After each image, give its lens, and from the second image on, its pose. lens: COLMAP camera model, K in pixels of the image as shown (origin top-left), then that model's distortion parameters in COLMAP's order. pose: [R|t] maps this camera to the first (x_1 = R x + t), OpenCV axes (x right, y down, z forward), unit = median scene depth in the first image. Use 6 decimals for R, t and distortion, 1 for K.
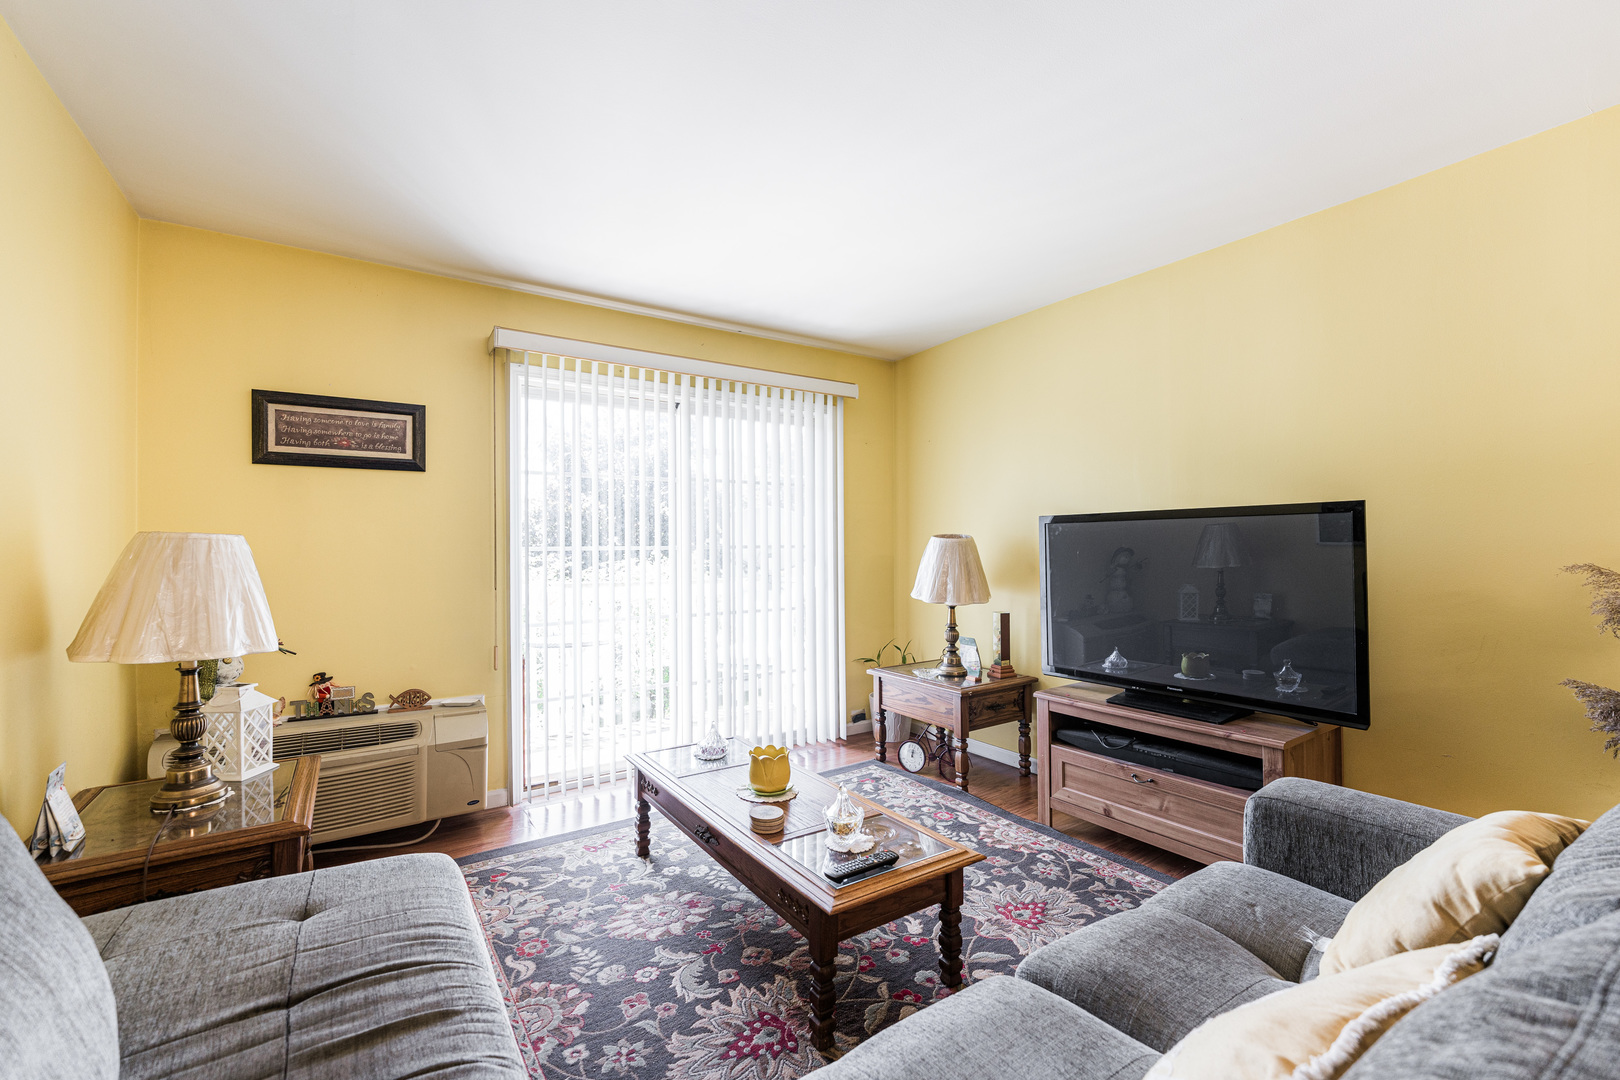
lens RADIAL K [[683.7, 0, 801.7], [0, 683.7, 535.3], [0, 0, 1]] dist [-0.001470, -0.000177]
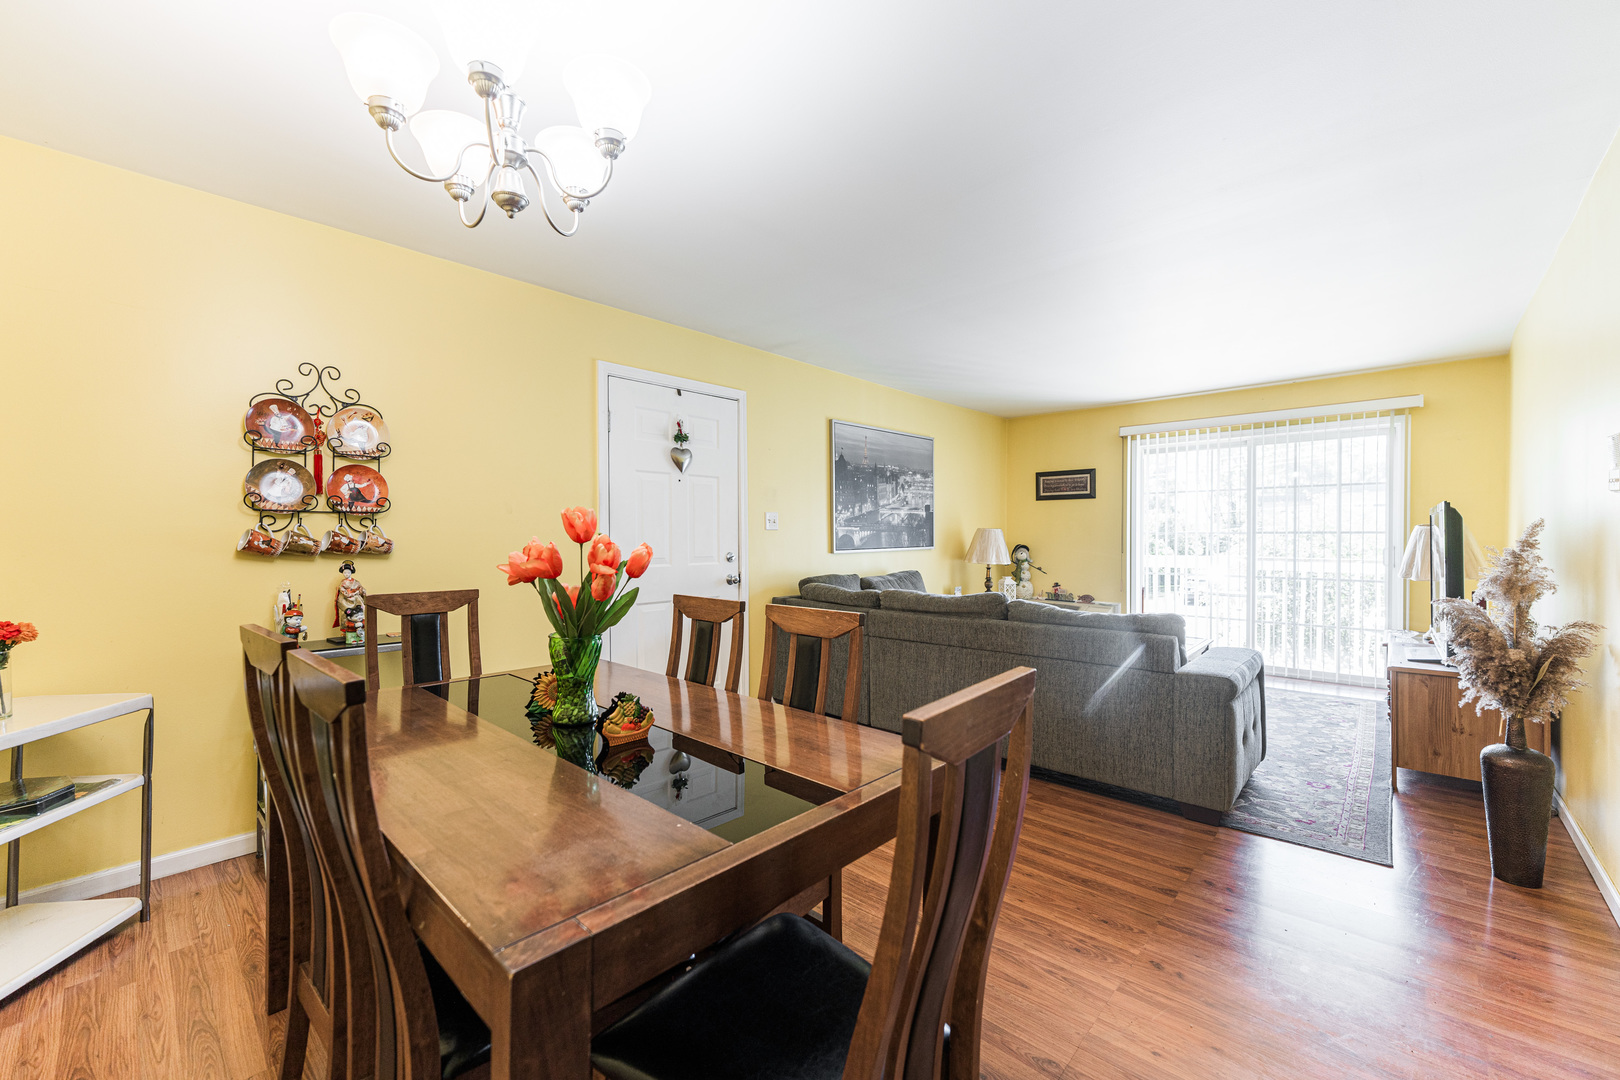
lens RADIAL K [[652.1, 0, 813.0], [0, 652.1, 544.6], [0, 0, 1]] dist [-0.000414, -0.000028]
pose [[0.242010, 0.020796, -0.970051, 1.207633], [0.011115, 0.999645, 0.024203, -0.004790], [0.970210, -0.016640, 0.241693, -0.376842]]
